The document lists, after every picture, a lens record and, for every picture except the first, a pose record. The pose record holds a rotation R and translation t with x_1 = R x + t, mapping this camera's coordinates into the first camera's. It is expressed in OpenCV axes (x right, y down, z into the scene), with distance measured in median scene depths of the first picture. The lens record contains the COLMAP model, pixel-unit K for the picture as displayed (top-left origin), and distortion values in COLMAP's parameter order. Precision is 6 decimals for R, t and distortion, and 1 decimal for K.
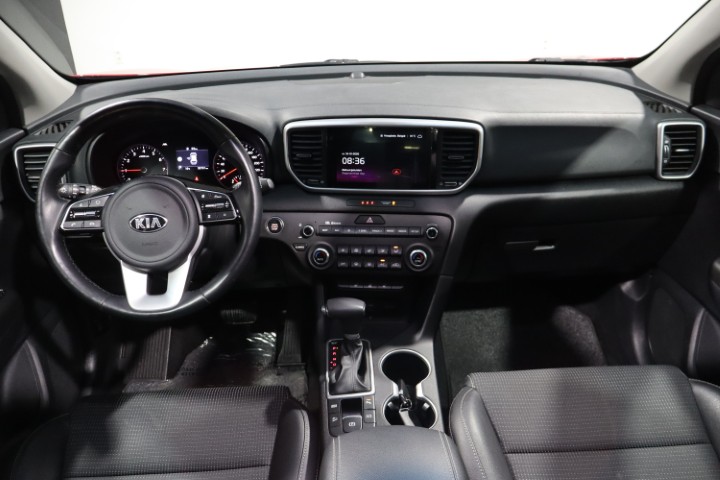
lens RADIAL K [[663.7, 0, 360.0], [0, 663.7, 240.0], [0, 0, 1]] dist [-0.000696, 0.004322]
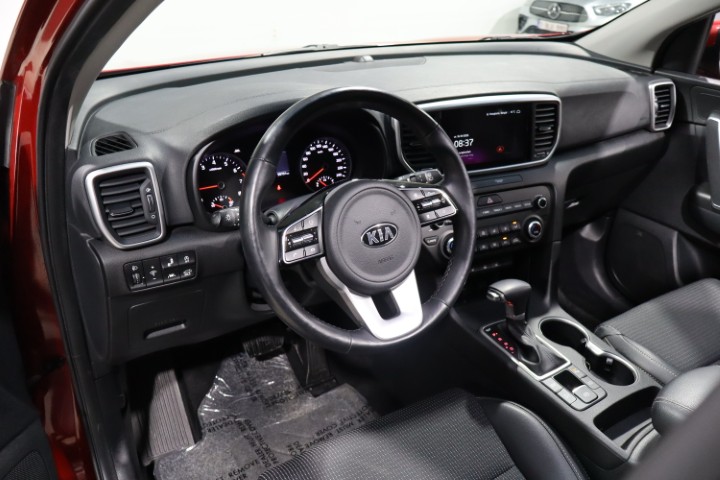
lens RADIAL K [[663.7, 0, 360.0], [0, 663.7, 240.0], [0, 0, 1]] dist [-0.000696, 0.004322]
pose [[0.848020, -0.180255, 0.498367, -0.651642], [0.176078, 0.982790, 0.055852, -0.061065], [-0.499858, 0.040388, 0.865165, 0.242933]]
